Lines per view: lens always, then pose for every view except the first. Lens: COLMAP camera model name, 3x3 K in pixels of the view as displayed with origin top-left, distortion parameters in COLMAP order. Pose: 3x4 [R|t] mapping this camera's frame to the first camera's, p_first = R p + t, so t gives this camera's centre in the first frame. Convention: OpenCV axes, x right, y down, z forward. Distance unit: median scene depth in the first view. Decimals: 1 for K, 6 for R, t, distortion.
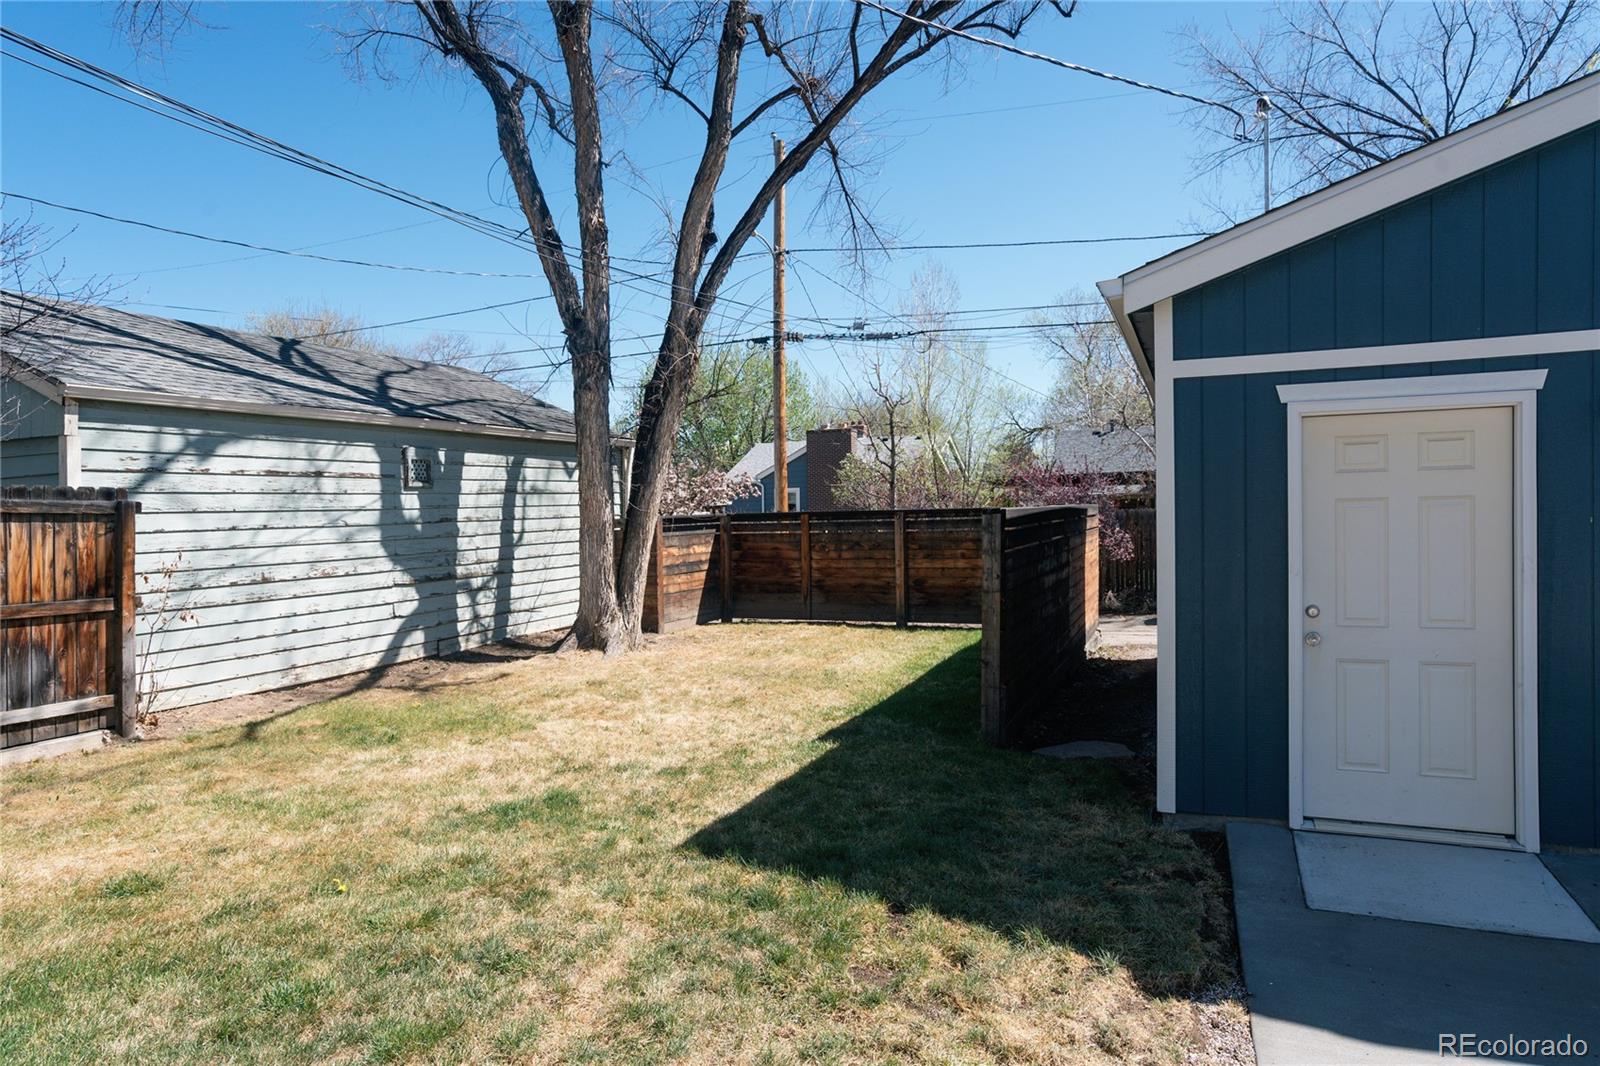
lens RADIAL K [[908.0, 0, 800.5], [0, 908.0, 510.4], [0, 0, 1]] dist [-0.000436, 0.003919]
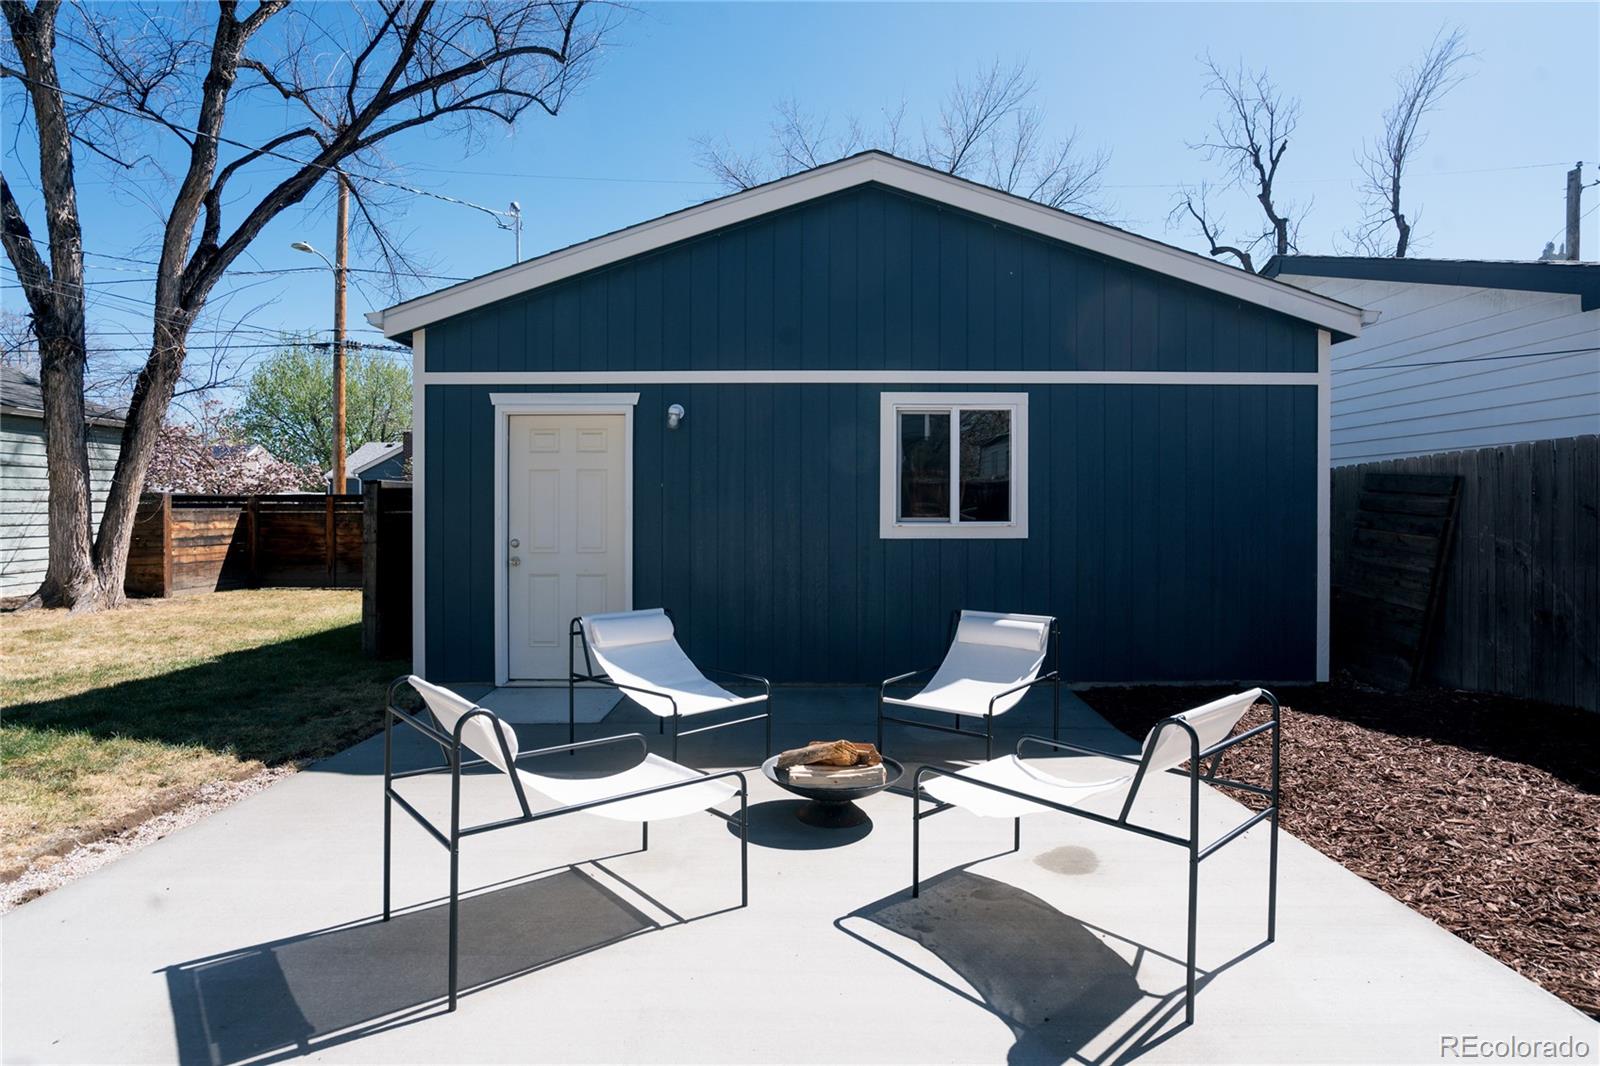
lens RADIAL K [[769.5, 0, 744.8], [0, 769.5, 521.9], [0, 0, 1]] dist [-0.038618, 0.017132]
pose [[0.929317, 0.012388, 0.369076, 0.155761], [-0.017464, 0.999793, 0.010417, 0.019260], [-0.368870, -0.016127, 0.929341, -0.116770]]
